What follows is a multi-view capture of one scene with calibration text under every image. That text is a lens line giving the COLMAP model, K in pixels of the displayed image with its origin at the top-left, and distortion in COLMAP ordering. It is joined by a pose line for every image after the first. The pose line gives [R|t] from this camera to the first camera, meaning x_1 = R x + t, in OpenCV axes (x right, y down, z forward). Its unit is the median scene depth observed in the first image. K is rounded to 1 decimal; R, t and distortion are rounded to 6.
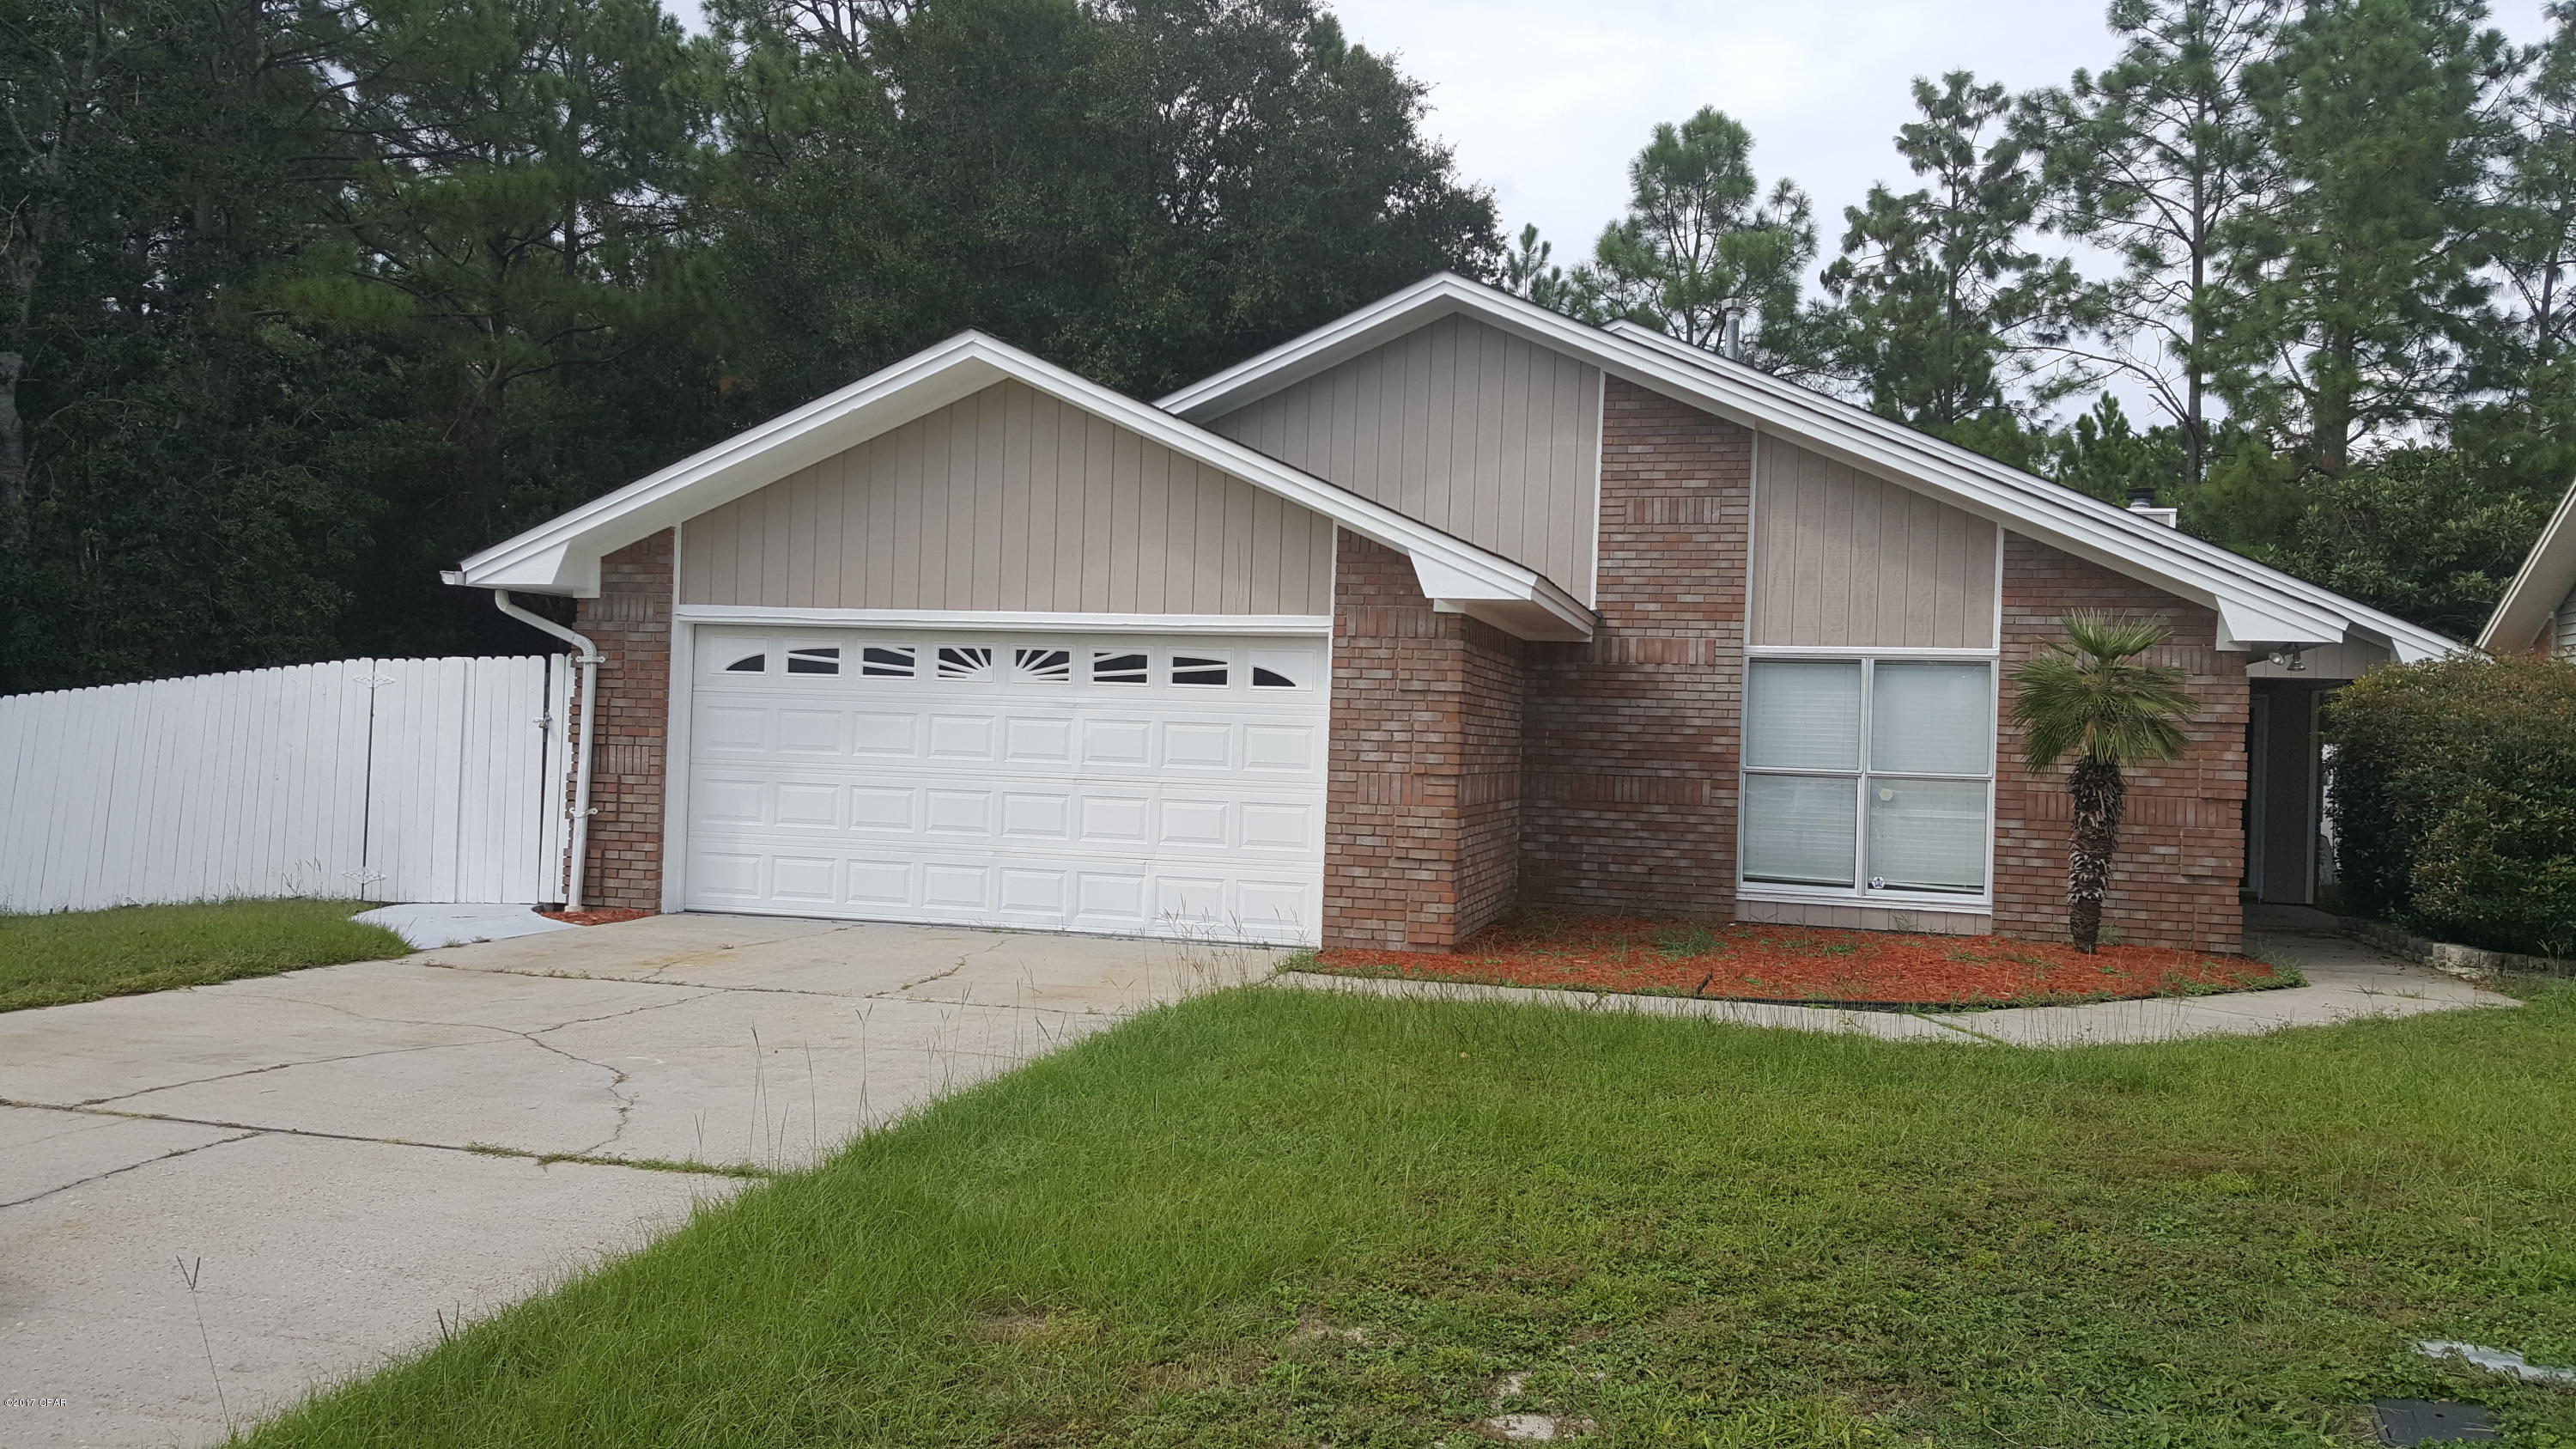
lens RADIAL K [[1913.2, 0, 1273.9], [0, 1913.2, 715.4], [0, 0, 1]] dist [0.099053, -0.151056]
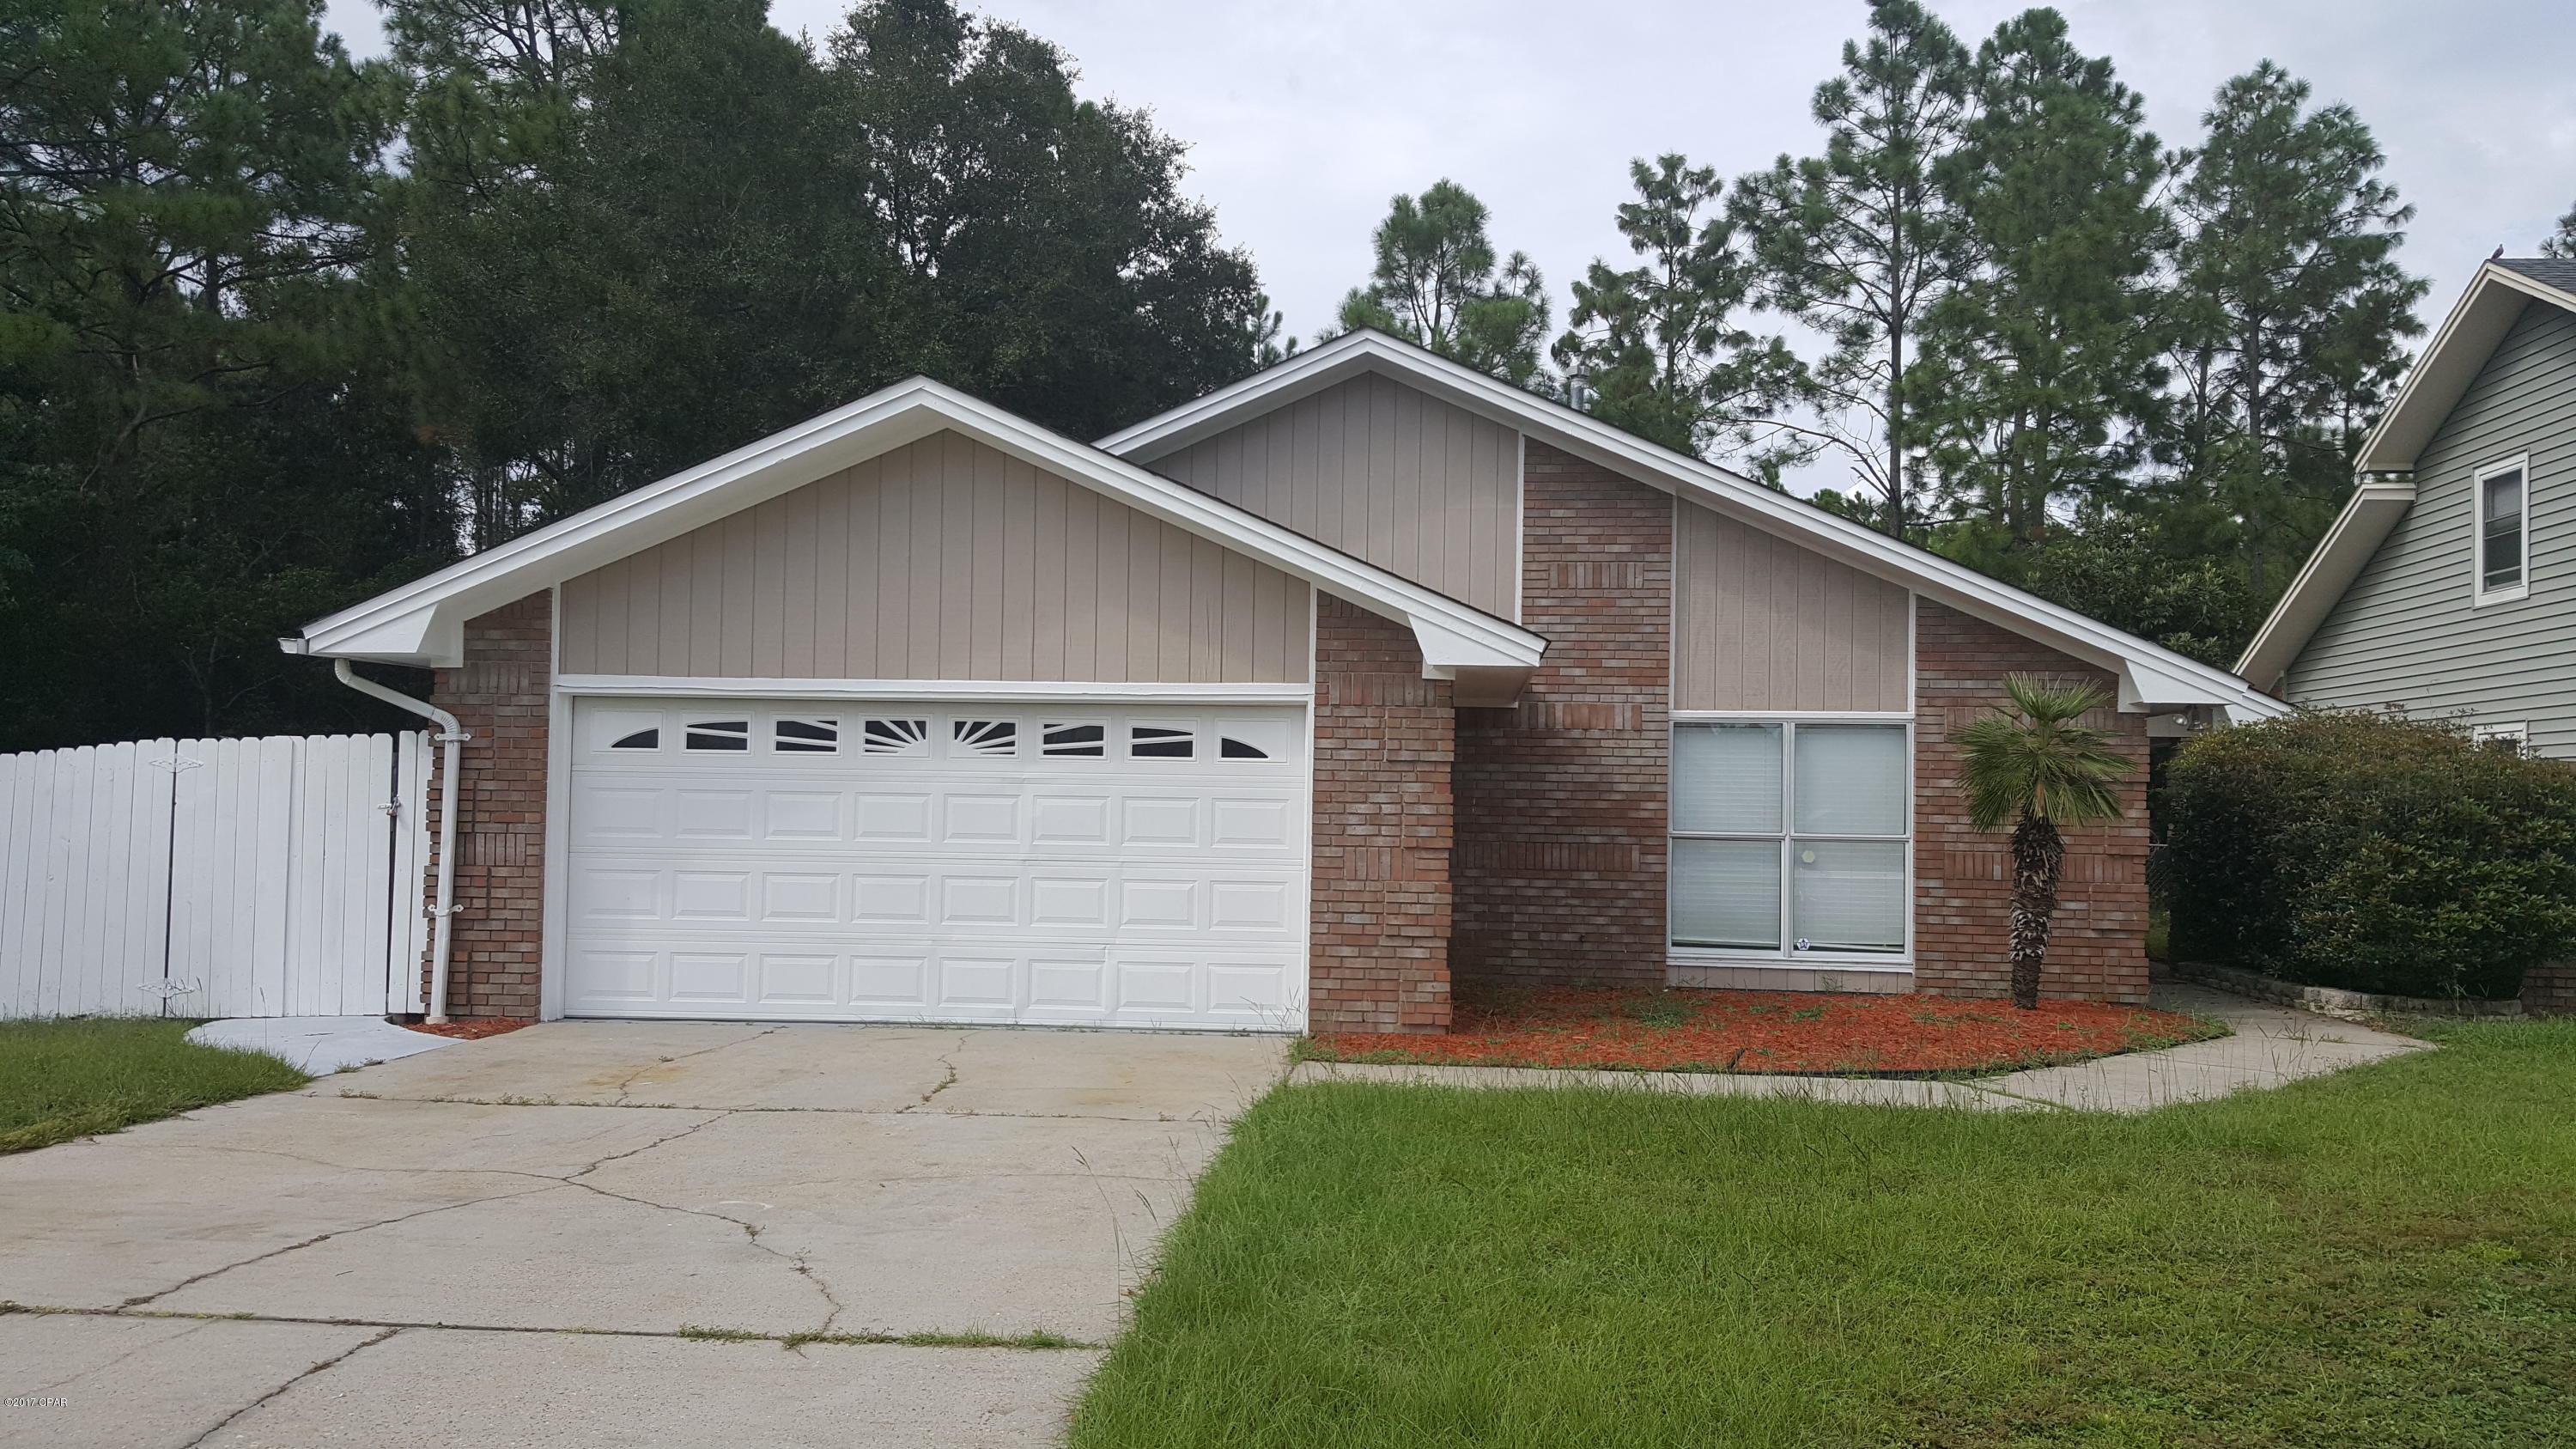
lens RADIAL K [[1913.2, 0, 1271.8], [0, 1913.2, 747.8], [0, 0, 1]] dist [0.099053, -0.151056]
pose [[0.984110, -0.011771, 0.177168, -0.140437], [0.014385, 0.999806, -0.013473, -0.006575], [-0.176975, 0.015807, 0.984088, 0.058169]]
